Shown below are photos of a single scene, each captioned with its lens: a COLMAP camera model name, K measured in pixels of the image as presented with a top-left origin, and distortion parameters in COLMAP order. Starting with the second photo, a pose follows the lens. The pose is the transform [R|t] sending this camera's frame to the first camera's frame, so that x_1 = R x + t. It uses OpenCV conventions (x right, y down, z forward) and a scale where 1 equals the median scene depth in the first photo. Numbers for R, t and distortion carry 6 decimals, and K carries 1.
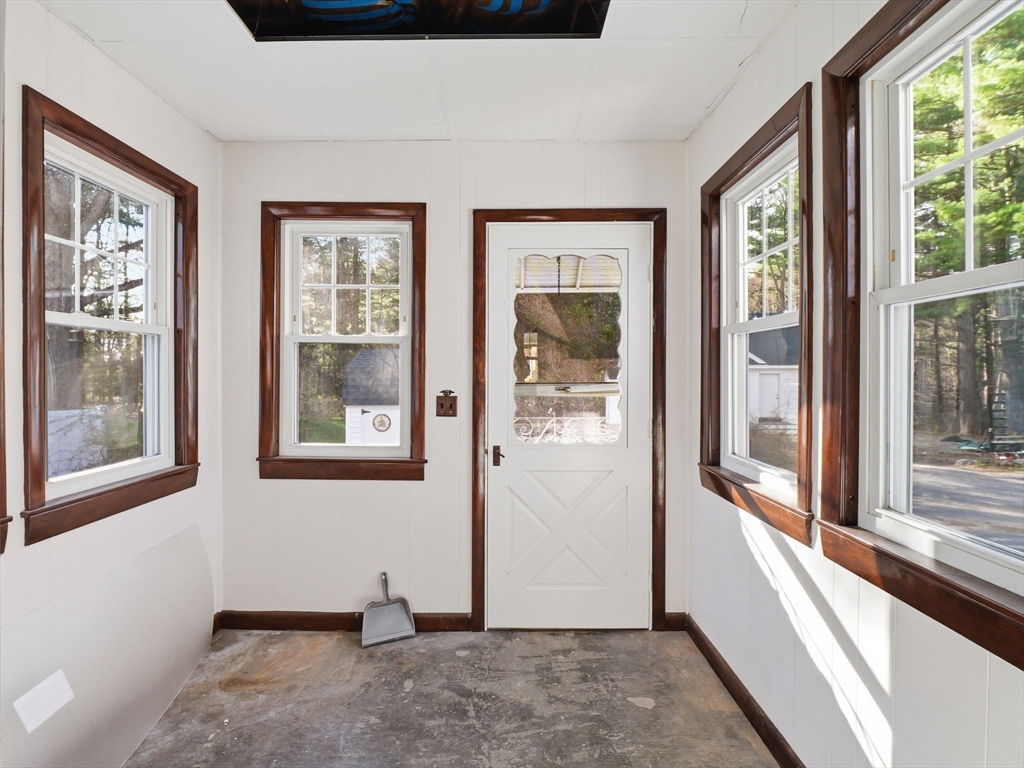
lens RADIAL K [[499.7, 0, 509.7], [0, 499.7, 381.1], [0, 0, 1]] dist [-0.012124, -0.002865]
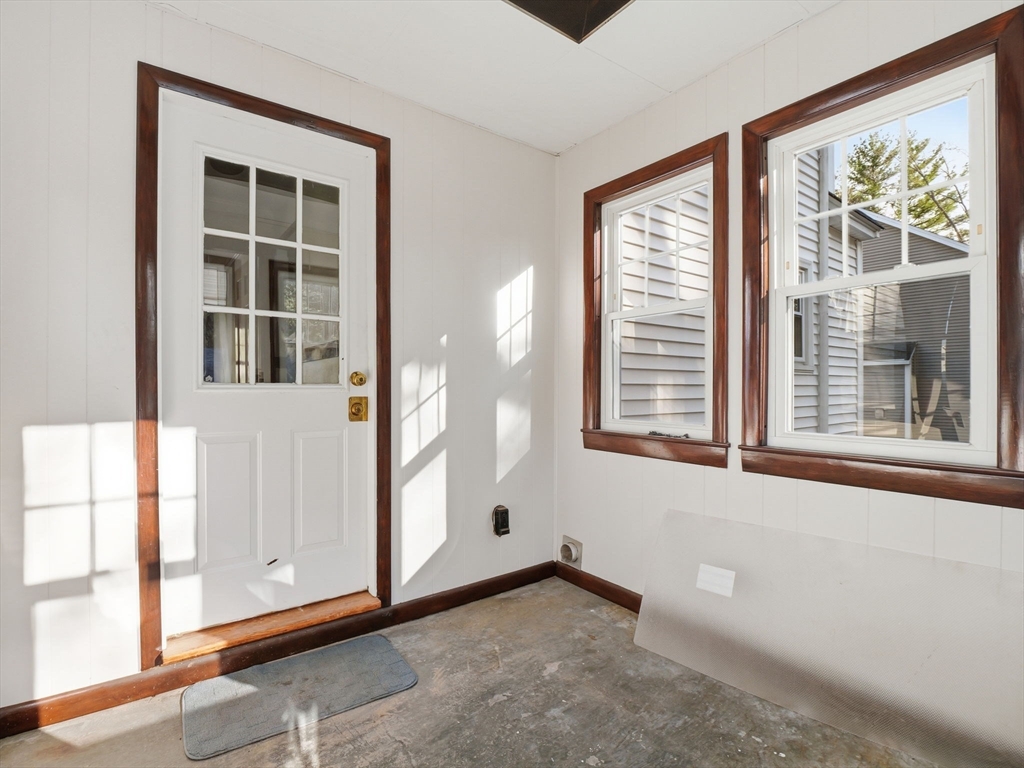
lens RADIAL K [[499.7, 0, 508.8], [0, 499.7, 382.6], [0, 0, 1]] dist [-0.012124, -0.002865]
pose [[-0.807087, -0.003911, -0.590420, 0.291339], [-0.008554, 0.999951, 0.005070, 0.075525], [0.590371, 0.009143, -0.807080, 1.468486]]
